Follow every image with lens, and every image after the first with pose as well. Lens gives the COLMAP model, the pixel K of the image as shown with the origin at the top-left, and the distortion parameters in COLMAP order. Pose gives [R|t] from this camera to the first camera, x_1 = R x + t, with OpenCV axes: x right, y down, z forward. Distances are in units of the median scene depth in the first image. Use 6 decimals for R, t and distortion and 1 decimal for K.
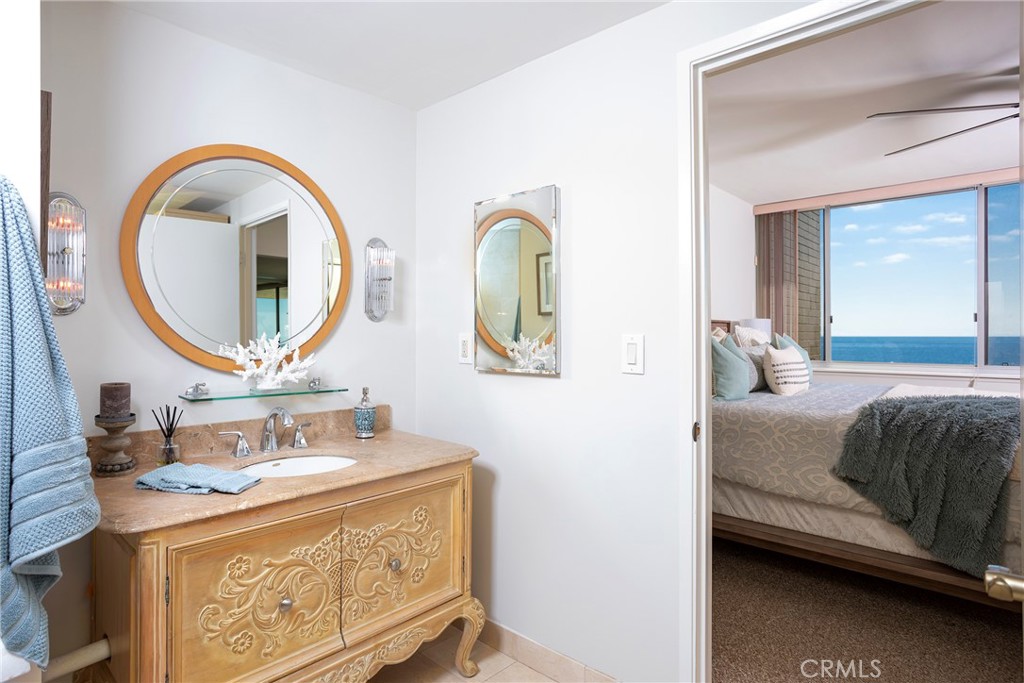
lens RADIAL K [[548.1, 0, 509.1], [0, 548.1, 334.0], [0, 0, 1]] dist [-0.001198, 0.000431]
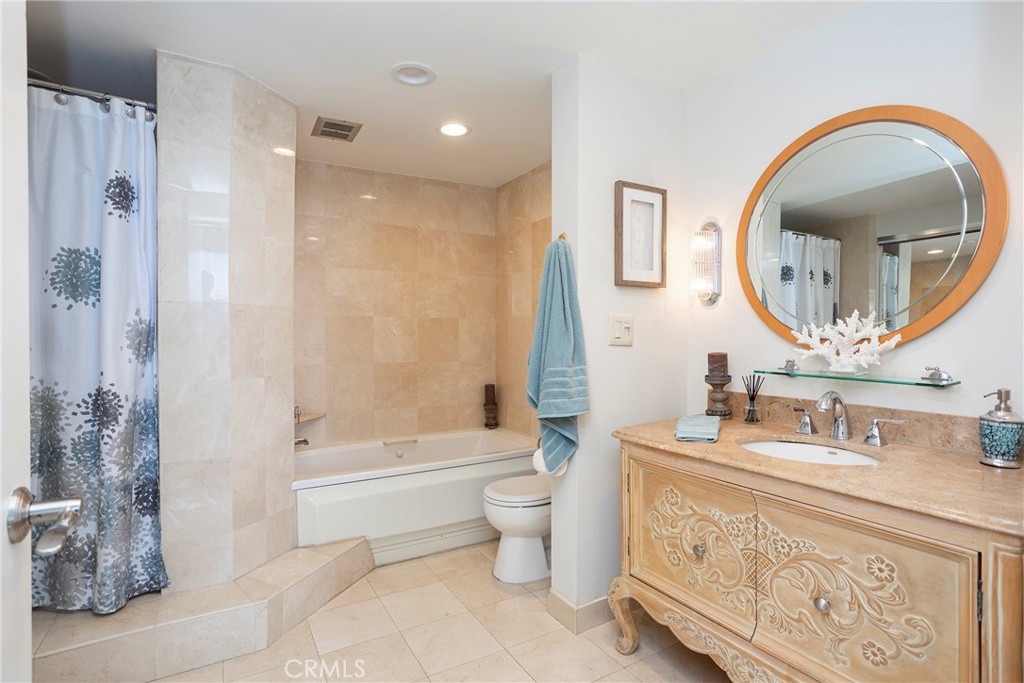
lens RADIAL K [[530.9, 0, 506.0], [0, 530.9, 340.6], [0, 0, 1]] dist [-0.004540, 0.008606]
pose [[-0.286082, 0.008348, -0.958169, 0.672221], [0.000517, 0.999963, 0.008558, 0.047122], [0.958205, 0.001953, -0.286076, 0.836282]]
